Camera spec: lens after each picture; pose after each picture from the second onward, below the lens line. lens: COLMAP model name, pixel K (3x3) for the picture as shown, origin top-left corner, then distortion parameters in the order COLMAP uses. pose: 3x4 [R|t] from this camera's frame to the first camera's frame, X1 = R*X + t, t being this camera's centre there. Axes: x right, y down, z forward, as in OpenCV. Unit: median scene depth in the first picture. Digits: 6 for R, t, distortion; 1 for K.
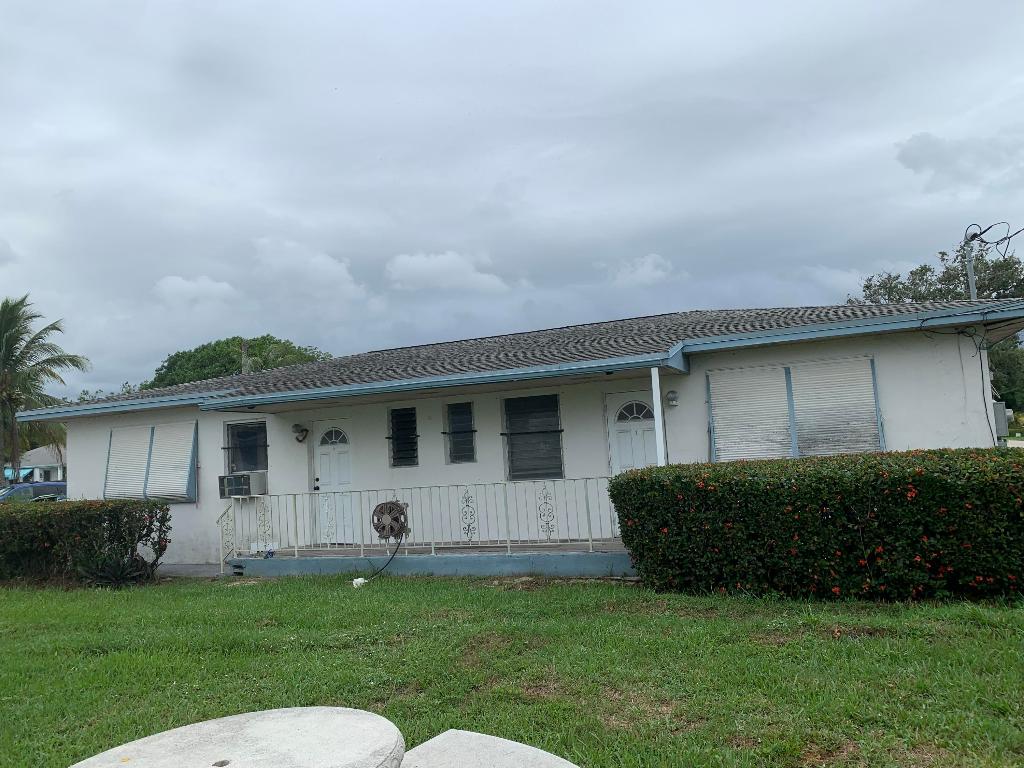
lens RADIAL K [[783.3, 0, 509.7], [0, 783.3, 382.5], [0, 0, 1]] dist [0.020845, -0.024117]
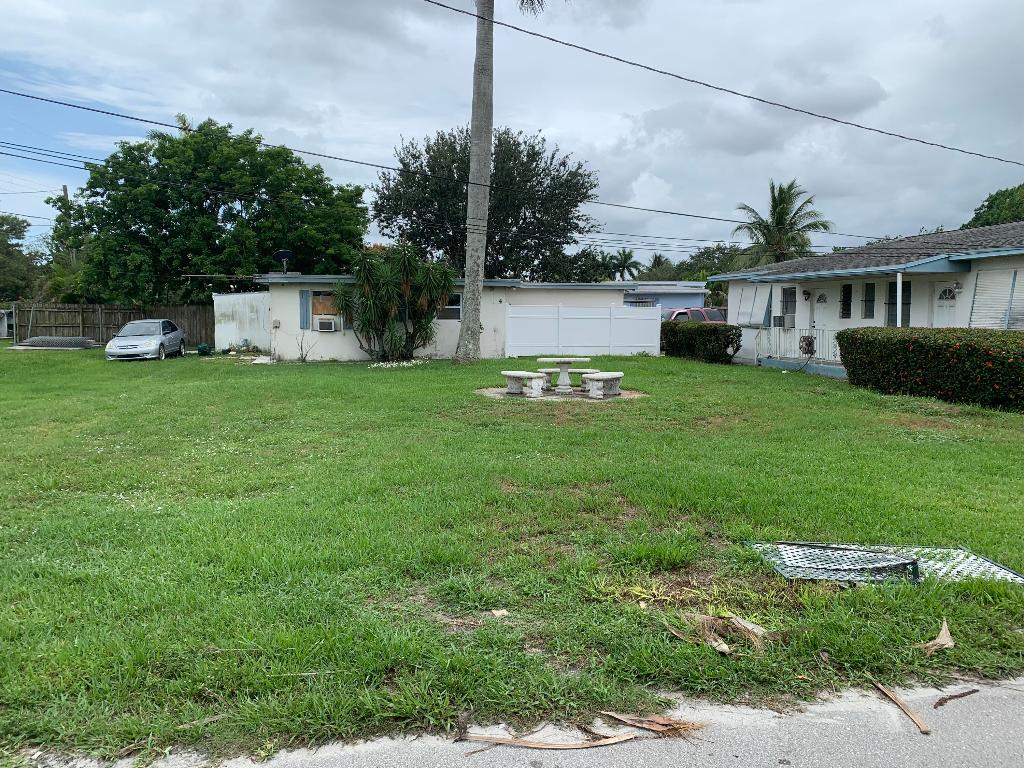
lens RADIAL K [[783.3, 0, 512.2], [0, 783.3, 383.0], [0, 0, 1]] dist [0.020845, -0.024117]
pose [[0.515313, 0.142380, -0.845092, 1.012116], [0.043970, 0.980411, 0.191991, -0.123162], [0.855873, -0.136094, 0.498958, -0.542299]]
